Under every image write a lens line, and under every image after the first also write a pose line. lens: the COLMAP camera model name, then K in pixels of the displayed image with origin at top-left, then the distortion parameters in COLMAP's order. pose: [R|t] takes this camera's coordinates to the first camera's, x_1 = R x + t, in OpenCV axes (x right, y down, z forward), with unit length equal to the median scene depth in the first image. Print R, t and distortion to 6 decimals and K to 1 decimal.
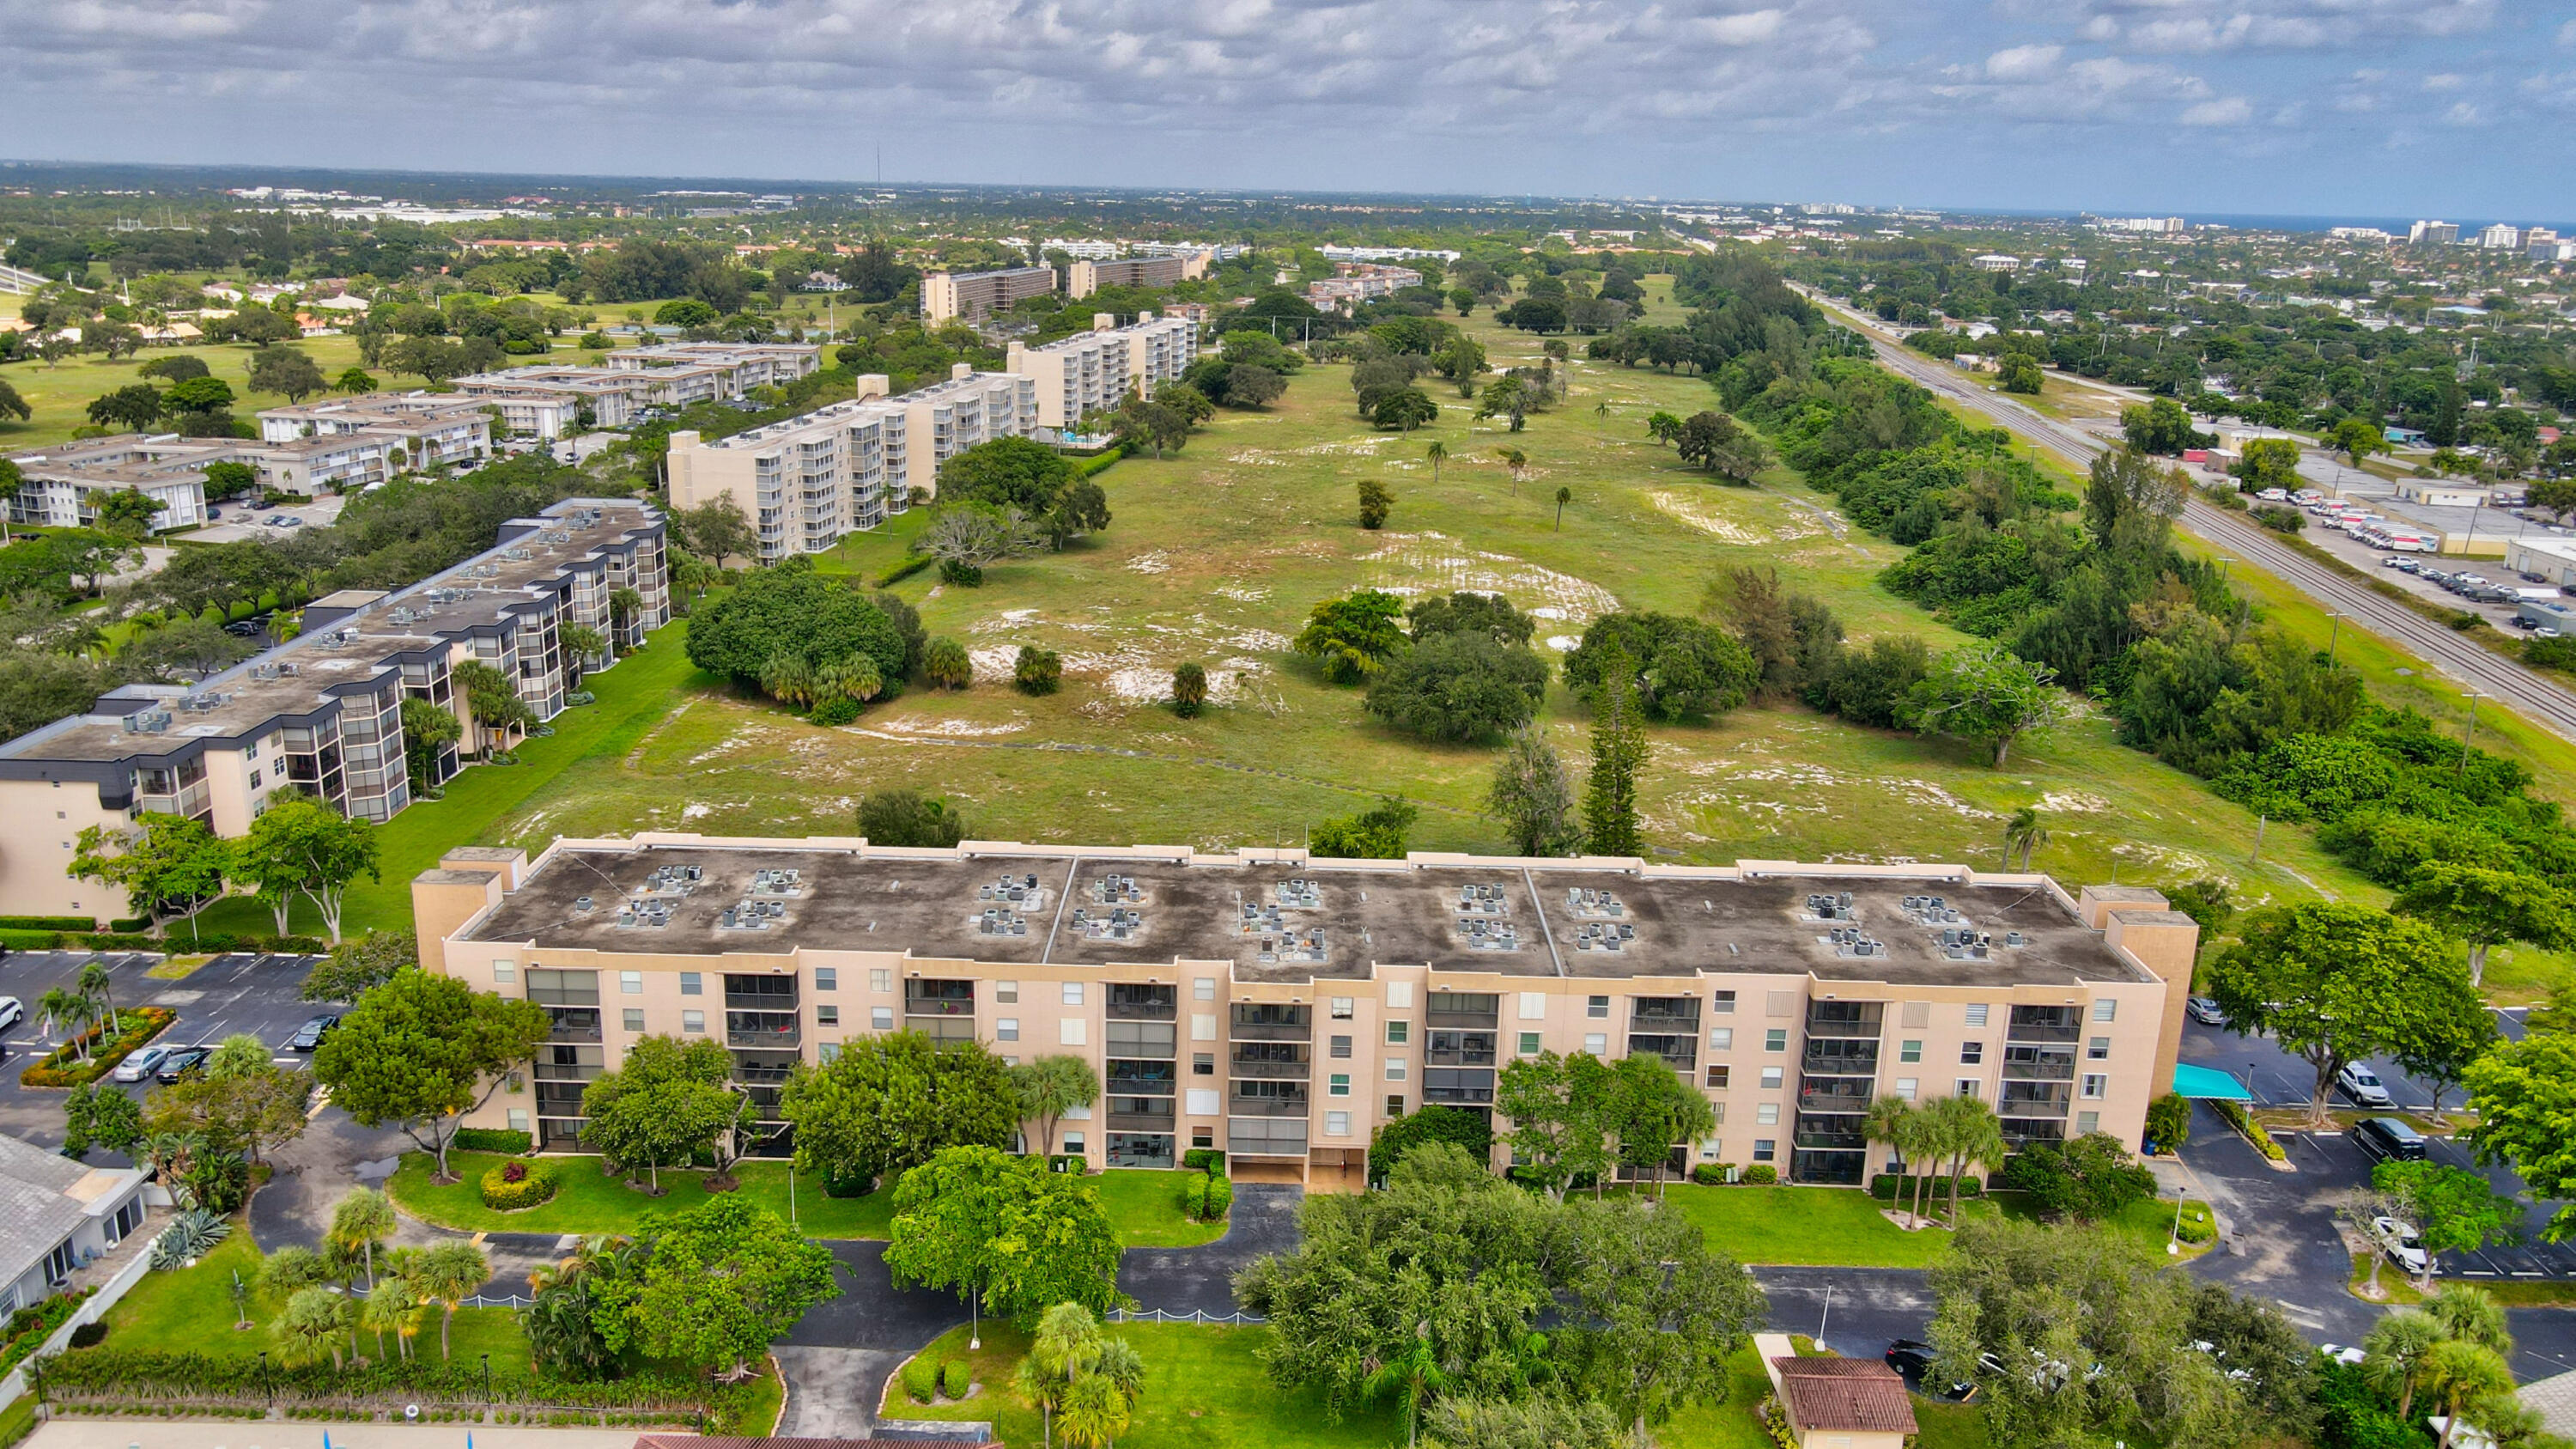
lens RADIAL K [[1933.4, 0, 1289.6], [0, 1933.4, 726.1], [0, 0, 1]] dist [0.005850, 0.022275]
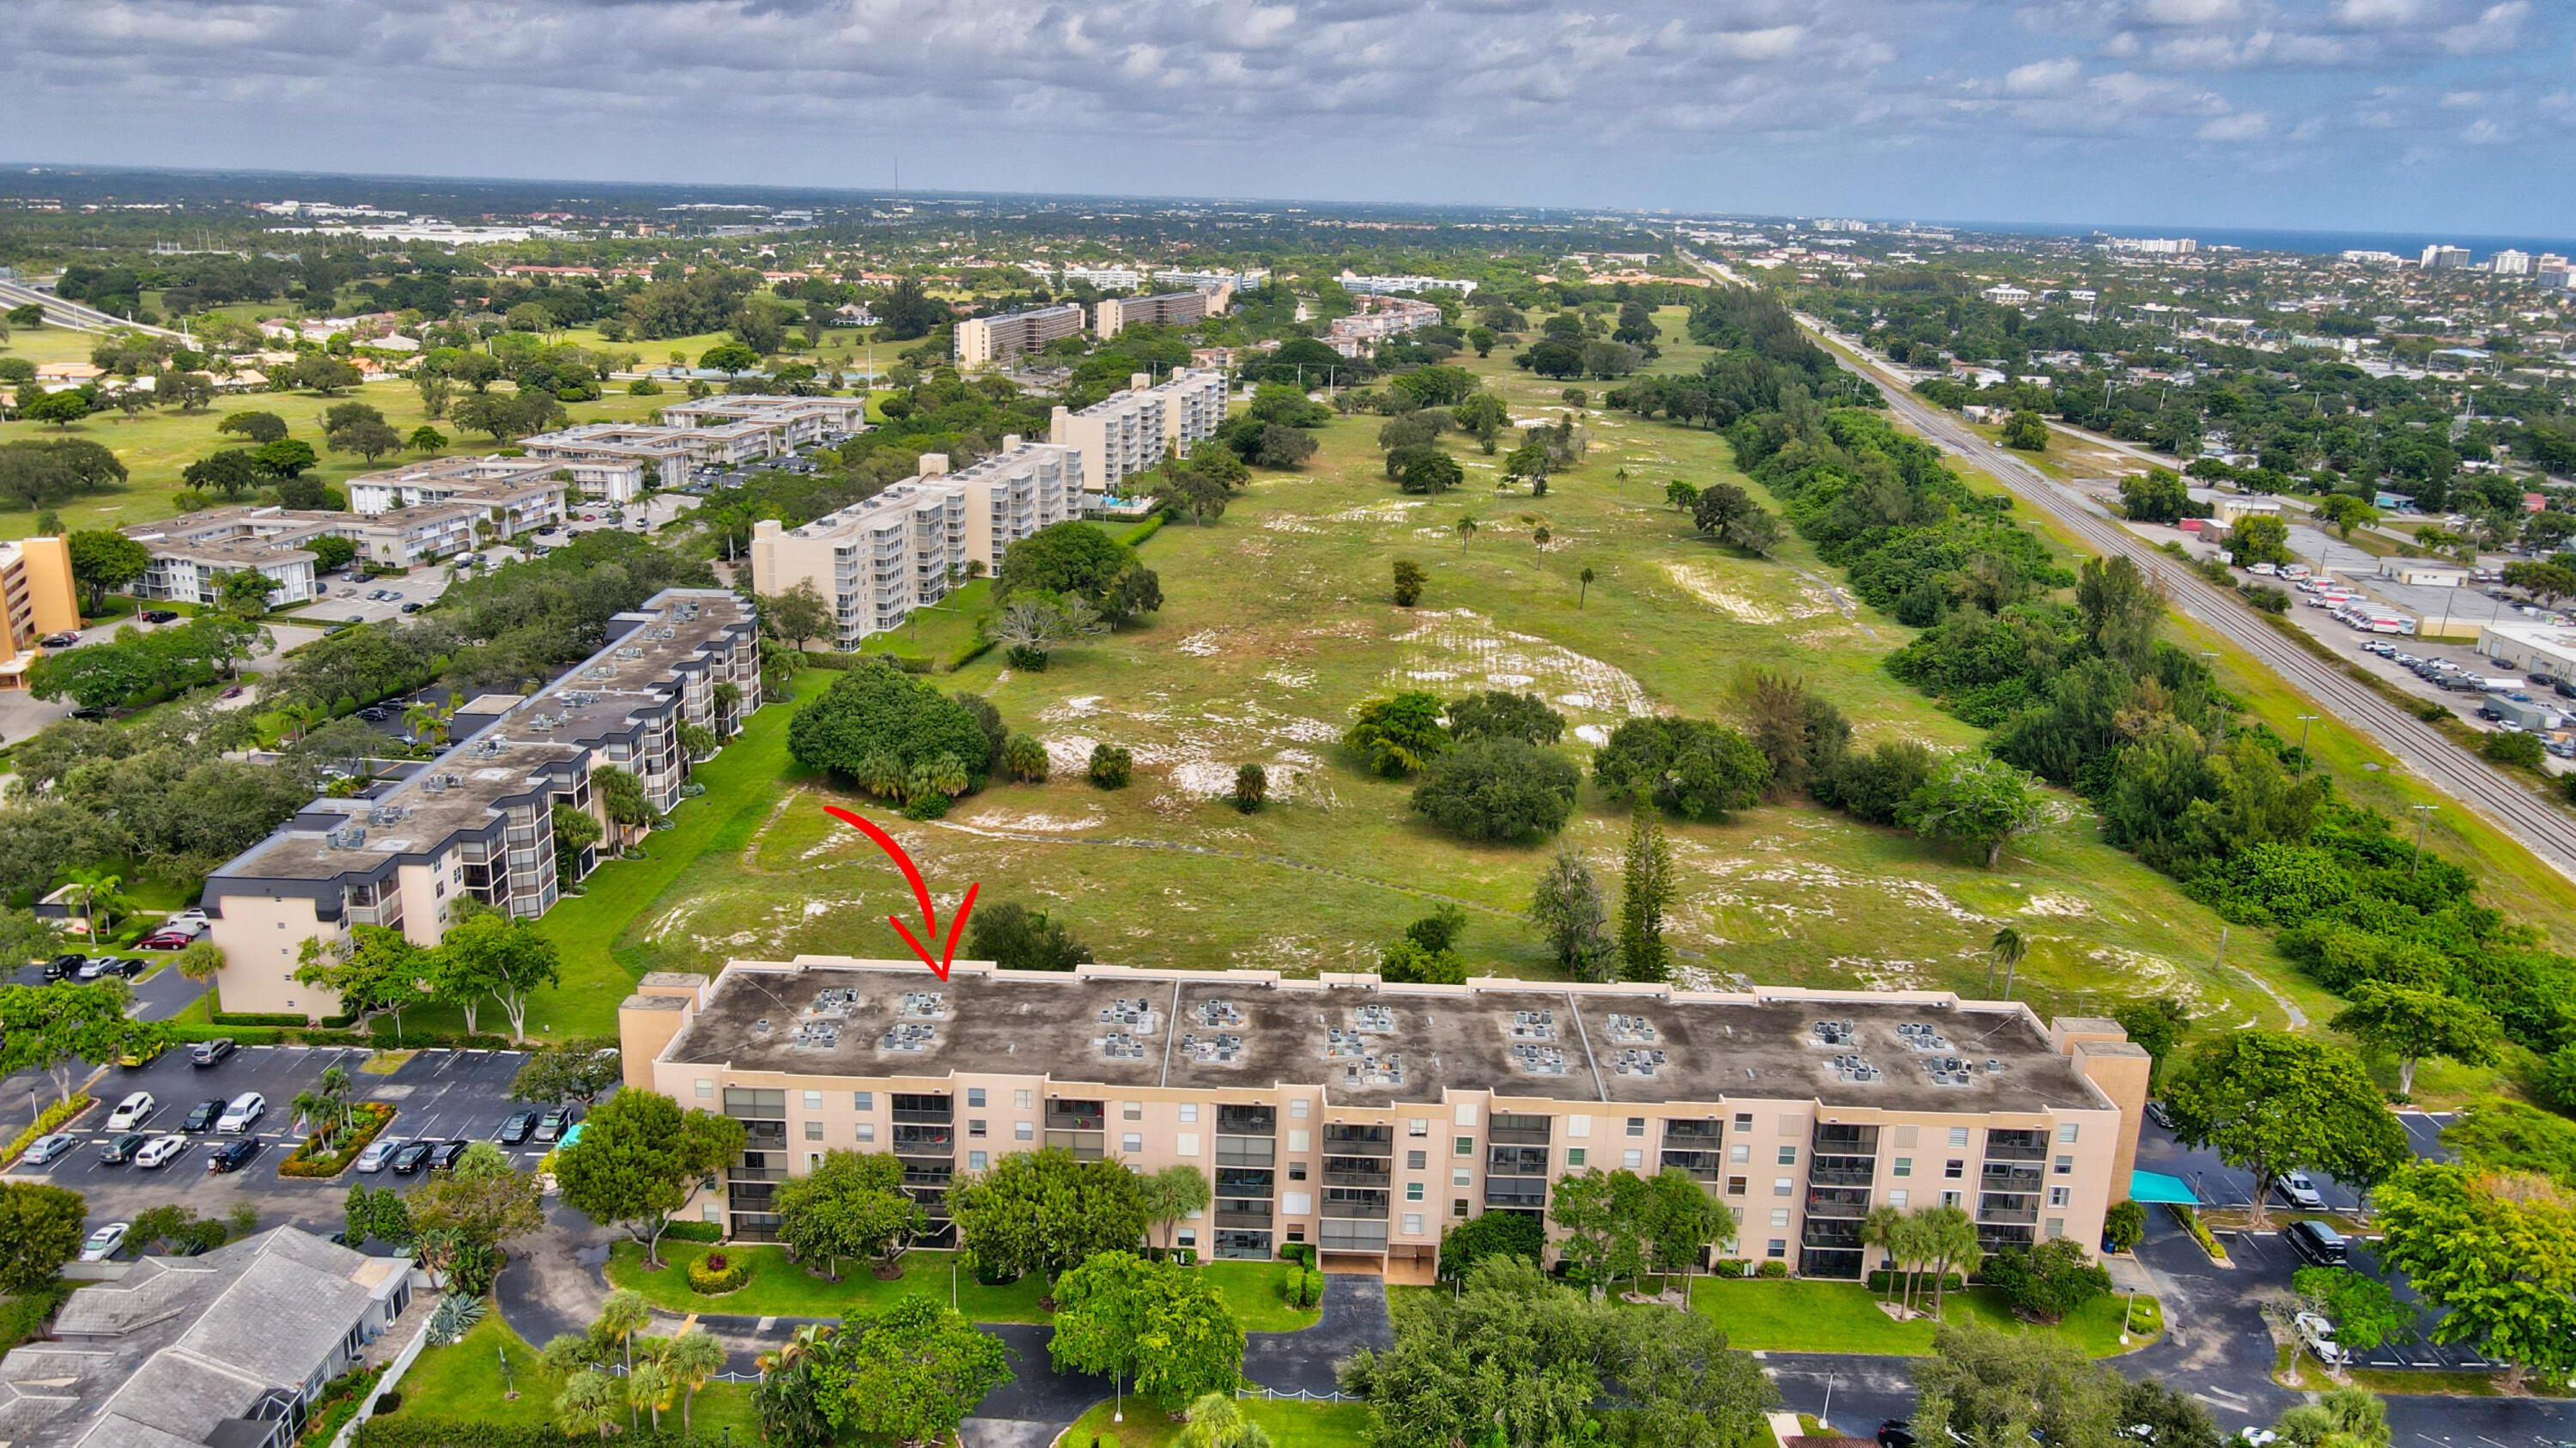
lens RADIAL K [[1933.3, 0, 1290.3], [0, 1933.3, 736.8], [0, 0, 1]] dist [0.005850, 0.022275]
pose [[0.999963, 0.007618, -0.003921, -0.040834], [-0.007613, 0.999970, 0.001181, -0.079175], [0.003930, -0.001151, 0.999992, -0.150333]]
